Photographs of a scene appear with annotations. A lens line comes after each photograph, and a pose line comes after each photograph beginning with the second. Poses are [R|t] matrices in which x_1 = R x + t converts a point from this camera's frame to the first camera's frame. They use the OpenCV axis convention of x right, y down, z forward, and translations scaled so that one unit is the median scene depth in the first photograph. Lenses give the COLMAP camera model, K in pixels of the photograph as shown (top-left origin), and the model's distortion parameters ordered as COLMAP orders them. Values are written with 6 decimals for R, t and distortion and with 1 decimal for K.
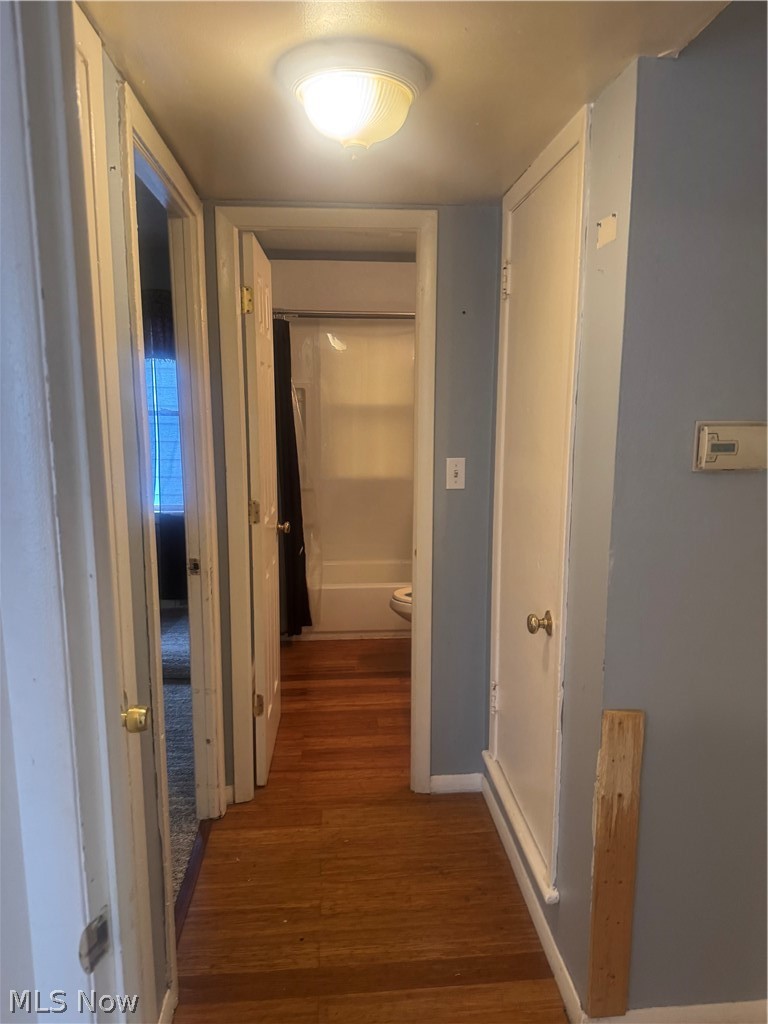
lens RADIAL K [[726.5, 0, 385.3], [0, 726.5, 513.5], [0, 0, 1]] dist [0.013491, -0.012663]
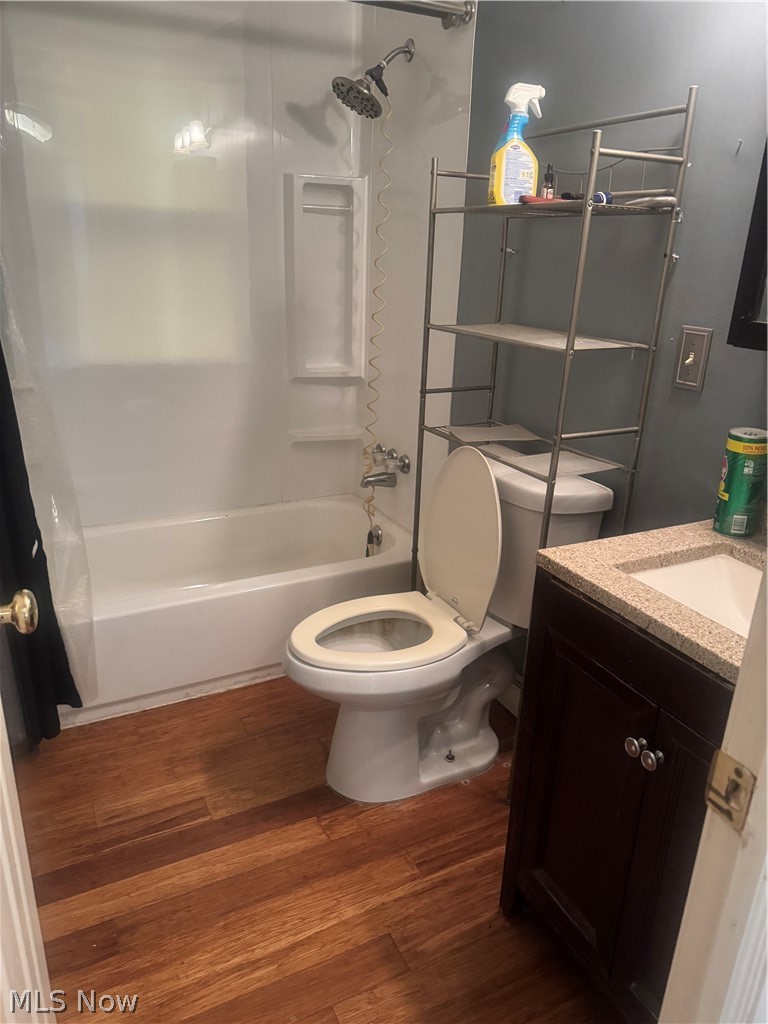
lens RADIAL K [[726.5, 0, 381.8], [0, 726.5, 512.3], [0, 0, 1]] dist [0.013491, -0.012663]
pose [[0.923441, -0.110453, 0.367501, -0.086367], [0.033330, 0.977147, 0.209935, -0.058359], [-0.382290, -0.181614, 0.906019, 0.563963]]
